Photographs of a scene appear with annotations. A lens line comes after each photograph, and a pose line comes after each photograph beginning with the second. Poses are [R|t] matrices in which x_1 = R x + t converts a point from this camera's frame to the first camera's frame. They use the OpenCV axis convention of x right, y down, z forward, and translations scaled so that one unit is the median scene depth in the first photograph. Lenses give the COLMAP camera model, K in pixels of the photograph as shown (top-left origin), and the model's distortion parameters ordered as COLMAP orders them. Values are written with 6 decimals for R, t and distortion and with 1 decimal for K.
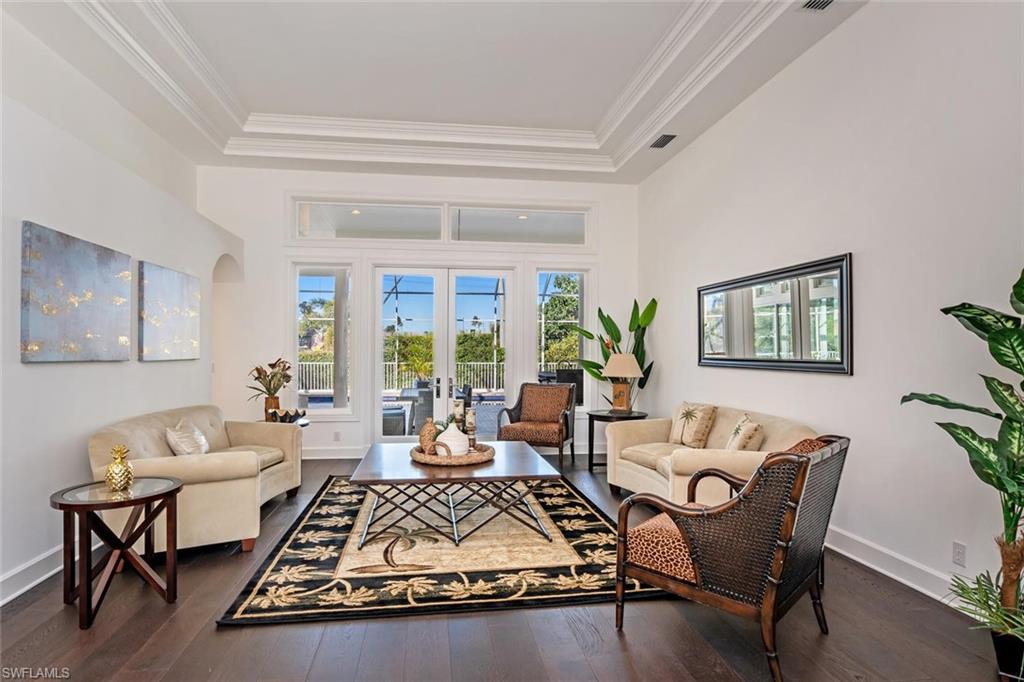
lens RADIAL K [[547.9, 0, 506.9], [0, 547.9, 340.1], [0, 0, 1]] dist [0.007359, 0.001400]
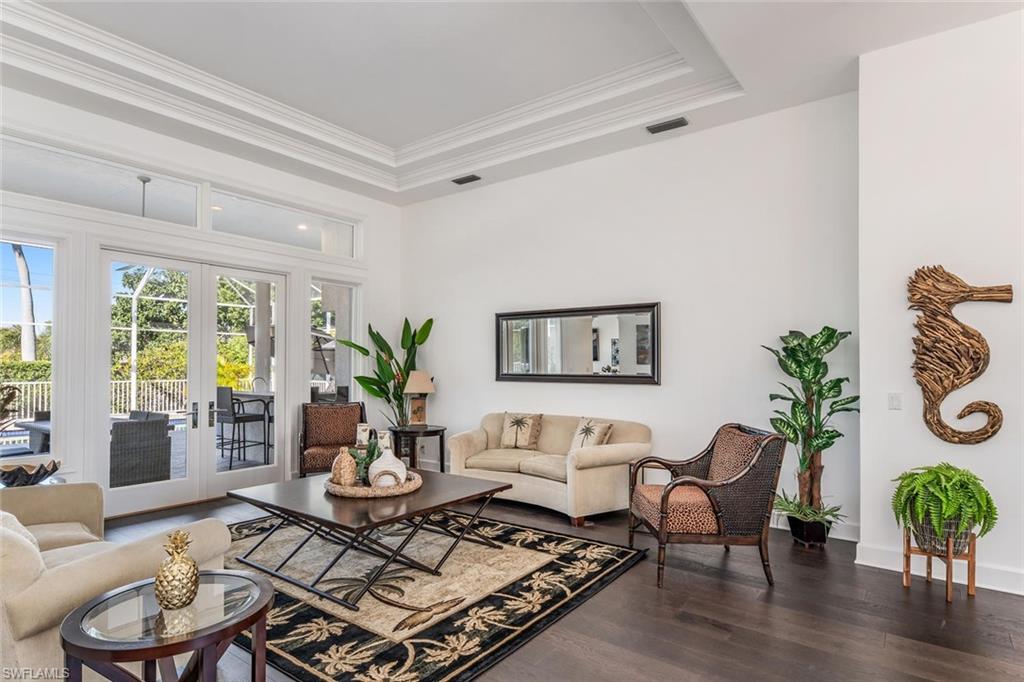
lens RADIAL K [[547.9, 0, 510.2], [0, 547.9, 348.9], [0, 0, 1]] dist [0.007359, 0.001400]
pose [[0.702093, 0.021324, 0.711765, -0.760069], [-0.014852, 0.999773, -0.015303, -0.004779], [-0.711930, 0.000173, 0.702251, 0.272320]]
